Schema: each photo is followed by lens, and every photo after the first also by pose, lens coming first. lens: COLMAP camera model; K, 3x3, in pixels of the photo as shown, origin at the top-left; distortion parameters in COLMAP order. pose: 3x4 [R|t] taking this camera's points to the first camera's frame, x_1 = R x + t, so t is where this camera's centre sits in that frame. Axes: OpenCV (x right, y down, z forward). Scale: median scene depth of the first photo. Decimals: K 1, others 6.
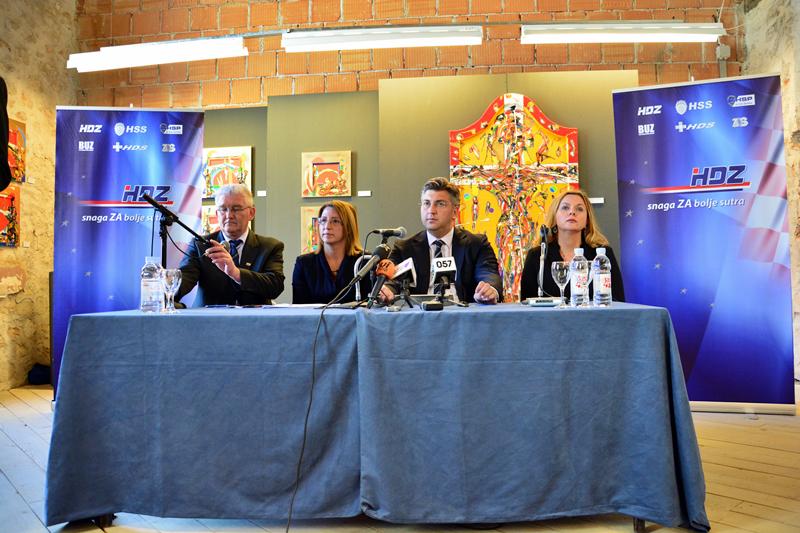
lens RADIAL K [[641.9, 0, 397.2], [0, 641.9, 254.0], [0, 0, 1]] dist [-0.152935, 0.114292]
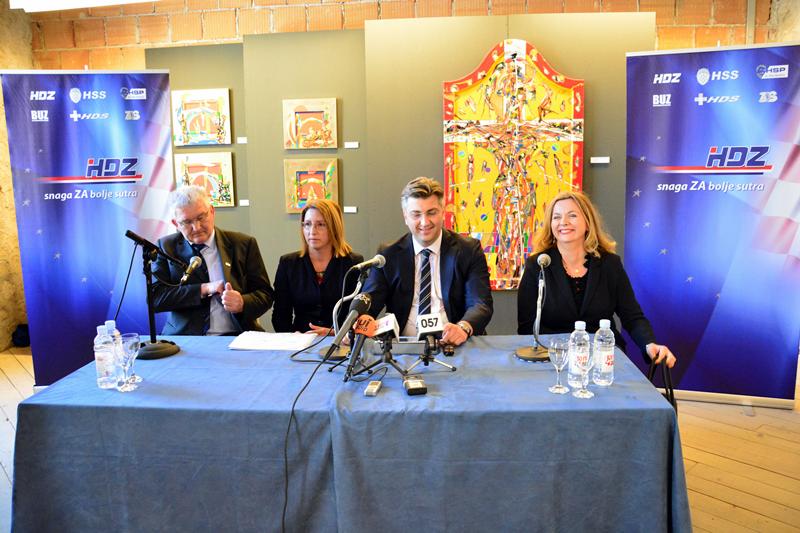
lens RADIAL K [[642.4, 0, 400.0], [0, 642.4, 266.5], [0, 0, 1]] dist [-0.156318, 0.123510]
pose [[0.999948, -0.007892, 0.006405, 0.016149], [0.006440, 0.979469, 0.201490, -0.149436], [-0.007863, -0.201439, 0.979470, 0.083143]]
